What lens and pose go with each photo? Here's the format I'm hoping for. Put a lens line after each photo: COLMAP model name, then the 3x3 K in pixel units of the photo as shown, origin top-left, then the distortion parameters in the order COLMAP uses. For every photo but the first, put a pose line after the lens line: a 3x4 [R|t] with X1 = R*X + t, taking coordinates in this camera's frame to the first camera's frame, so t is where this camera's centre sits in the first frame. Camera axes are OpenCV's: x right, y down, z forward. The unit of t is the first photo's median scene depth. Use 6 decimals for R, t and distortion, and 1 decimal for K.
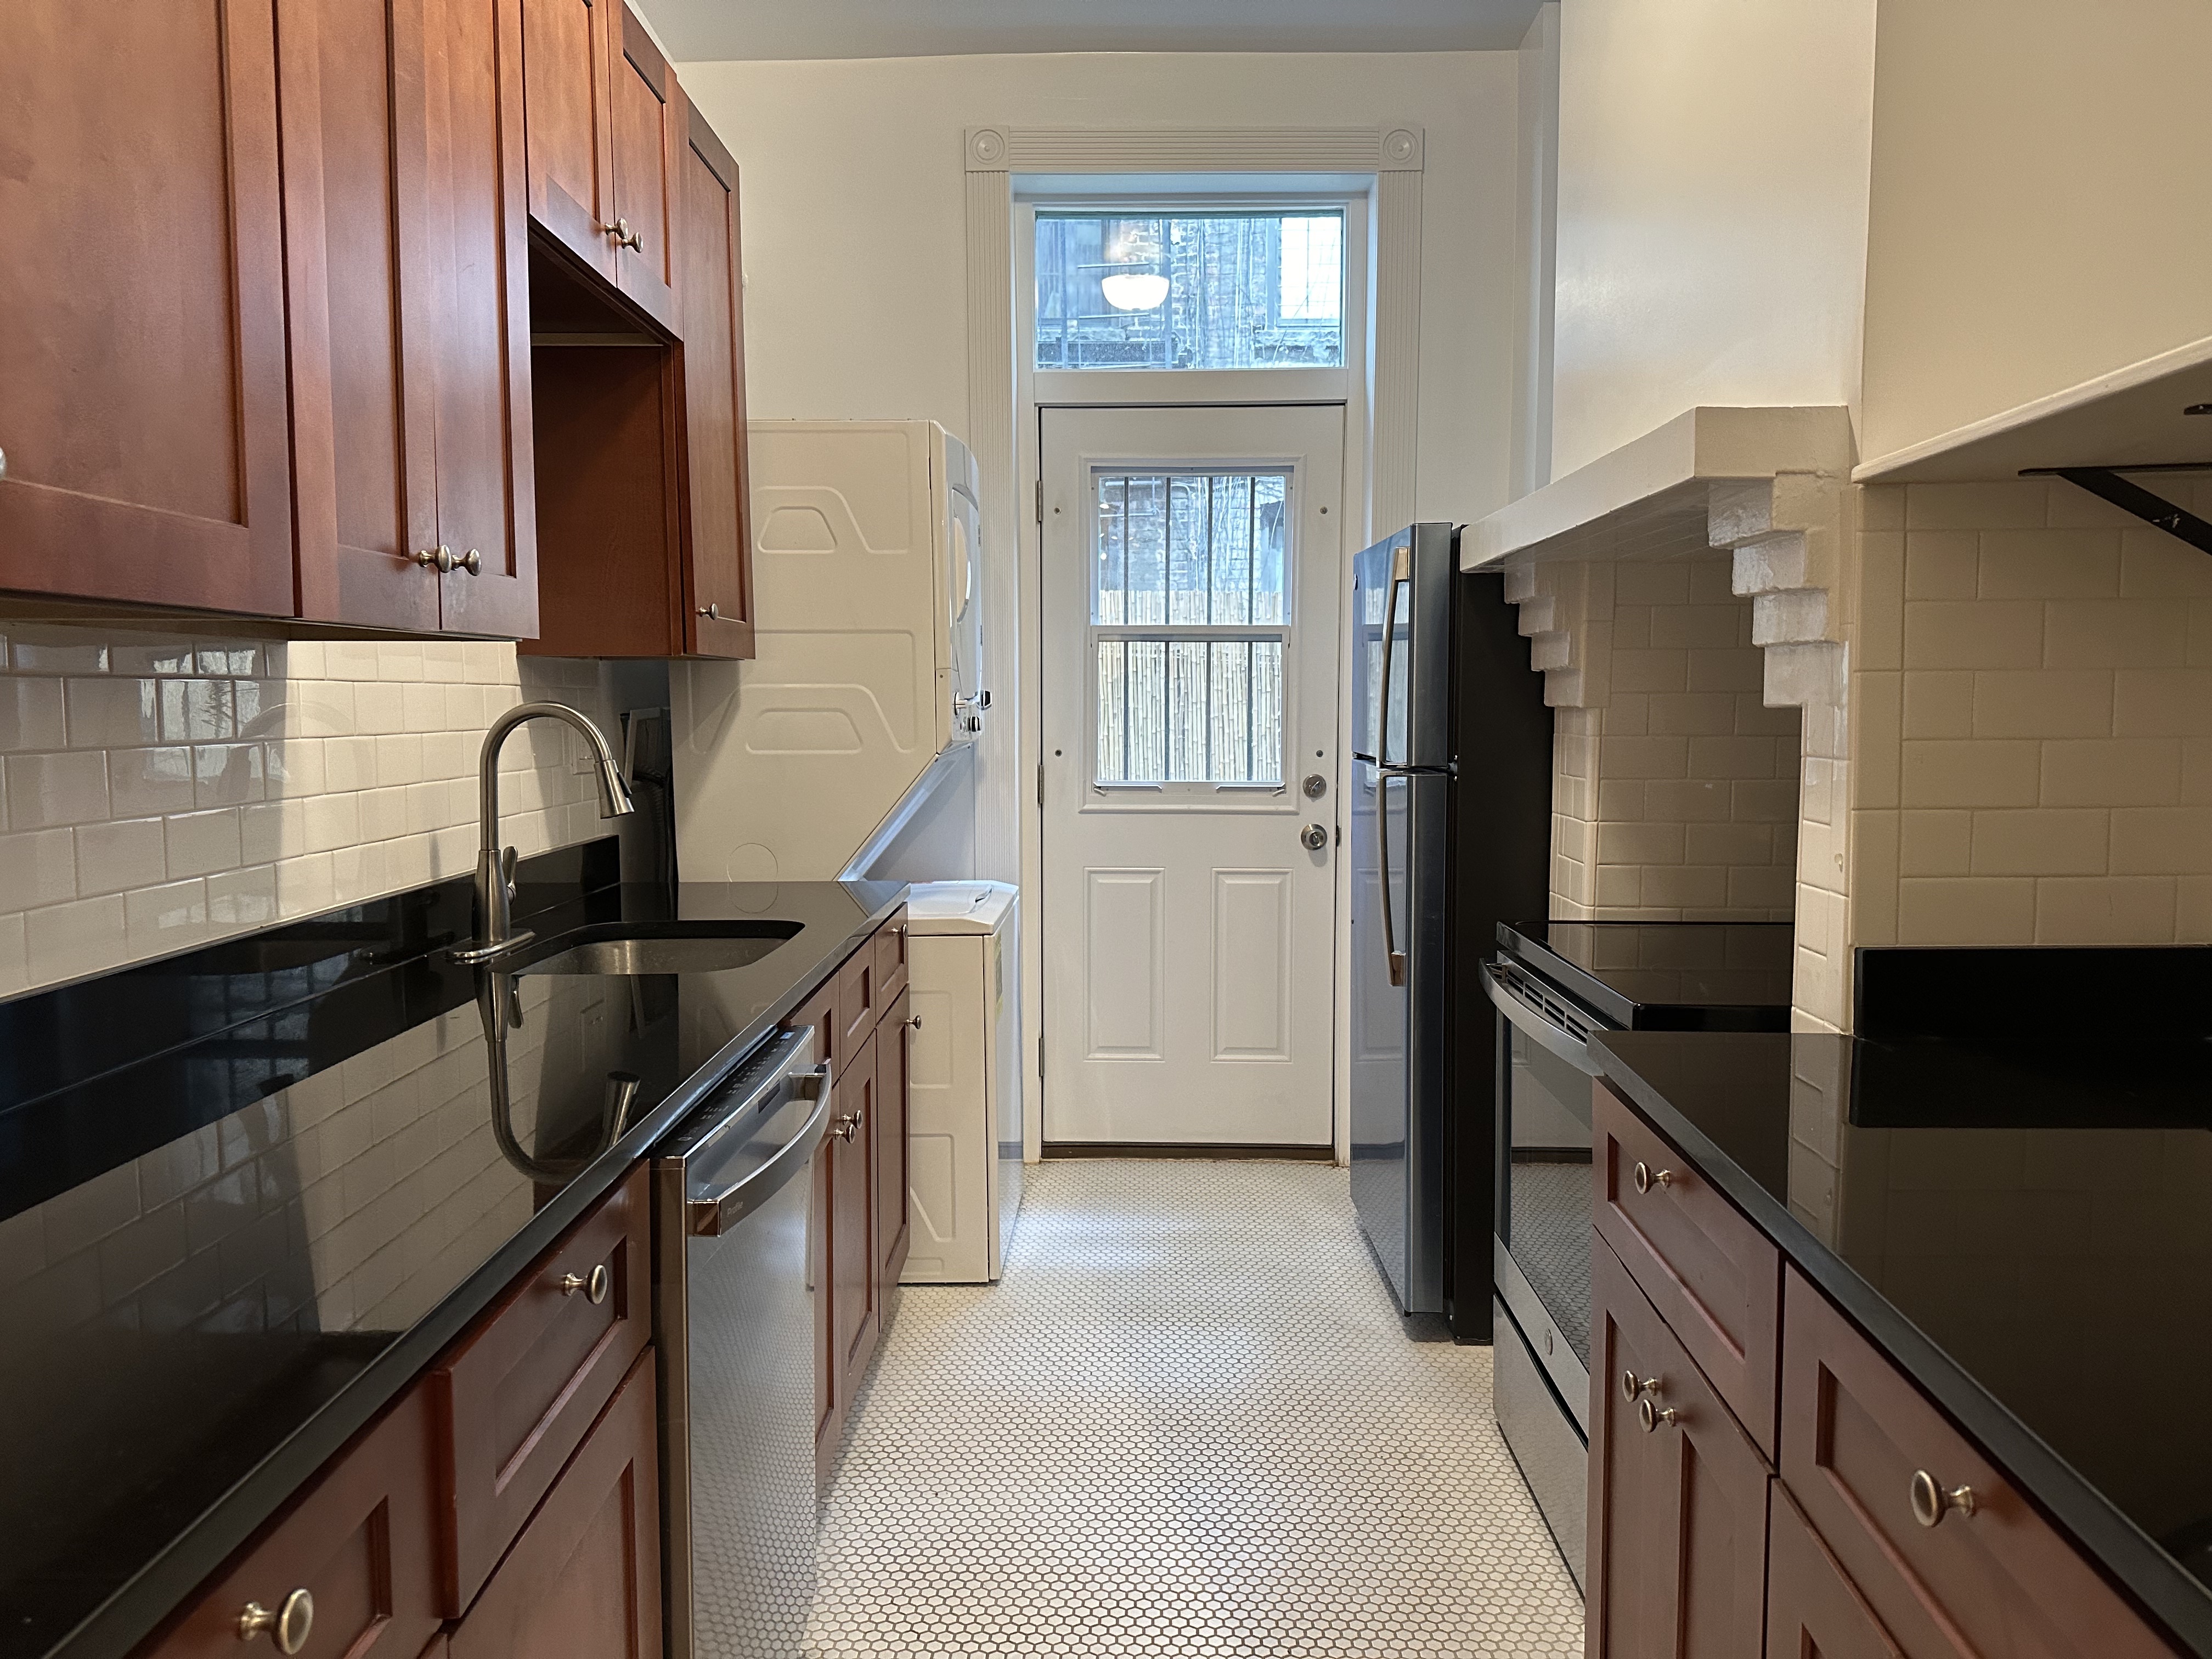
lens RADIAL K [[1570.1, 0, 1104.8], [0, 1570.1, 825.4], [0, 0, 1]] dist [0.000334, 0.002624]
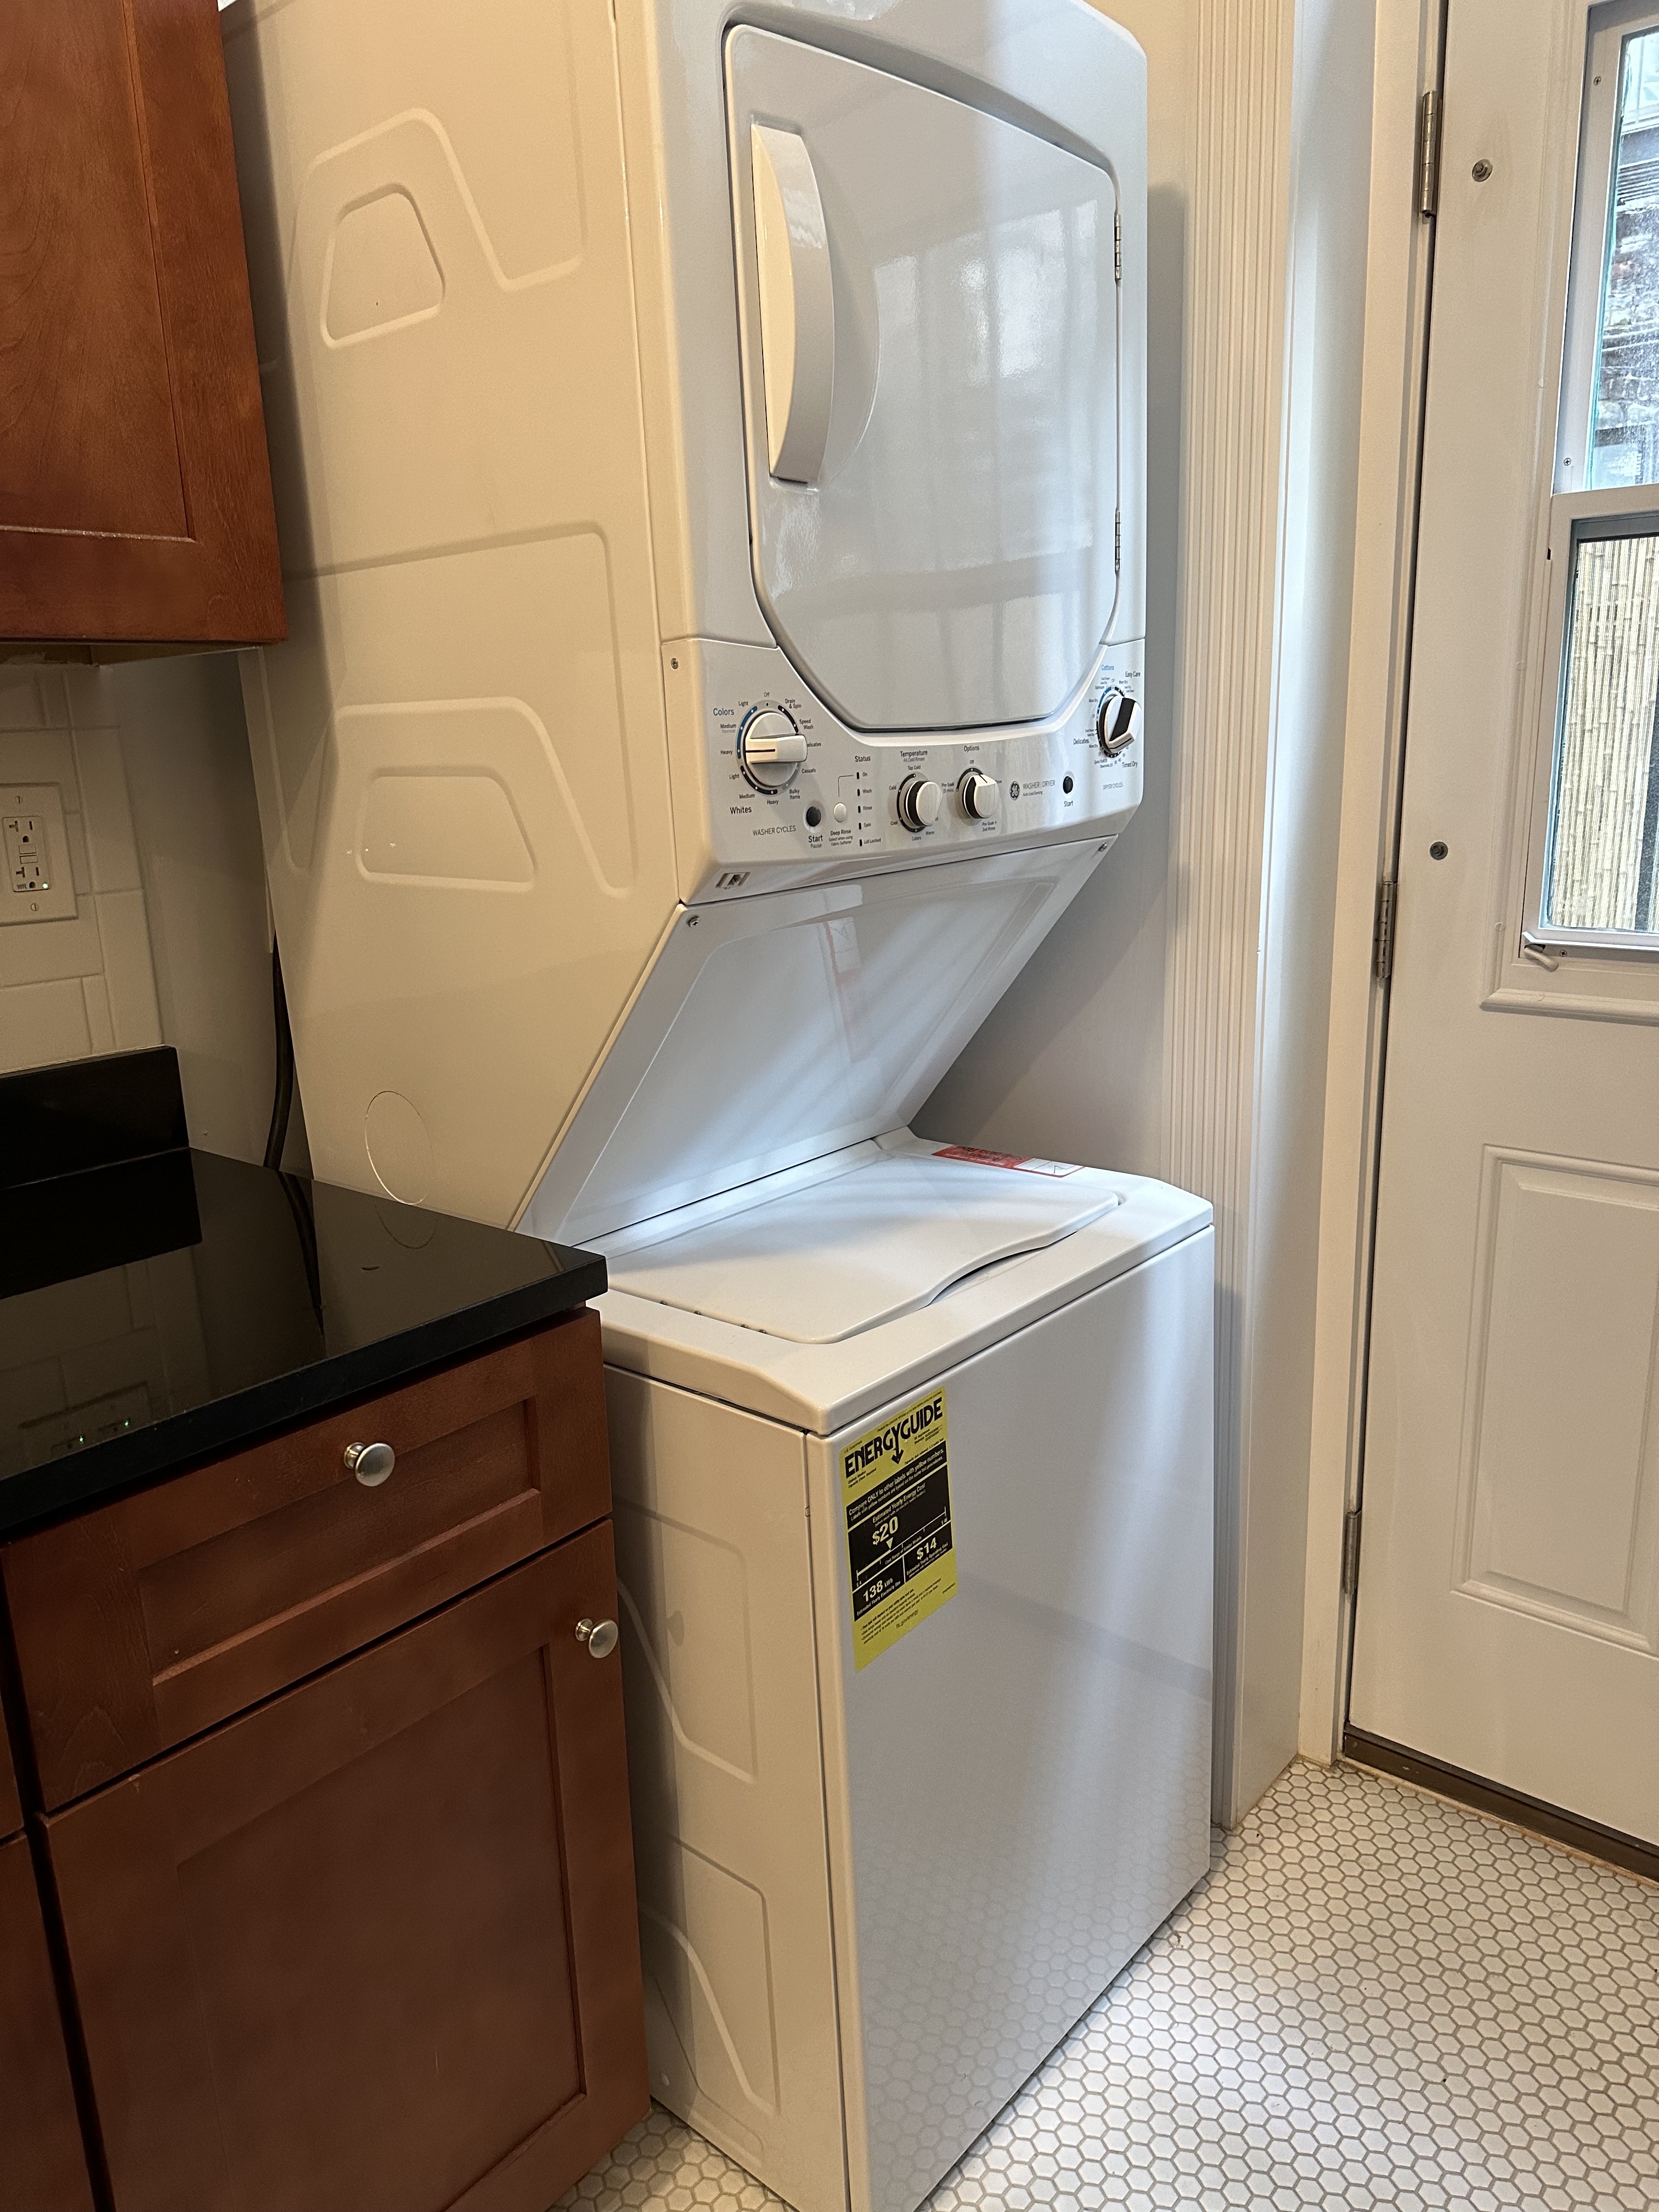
lens RADIAL K [[1570.1, 0, 829.8], [0, 1570.1, 1101.0], [0, 0, 1]] dist [0.000334, 0.002624]
pose [[0.759963, 0.135055, -0.635780, 0.111833], [-0.021369, 0.982837, 0.183237, -0.053504], [0.649615, -0.125667, 0.749805, 0.600668]]
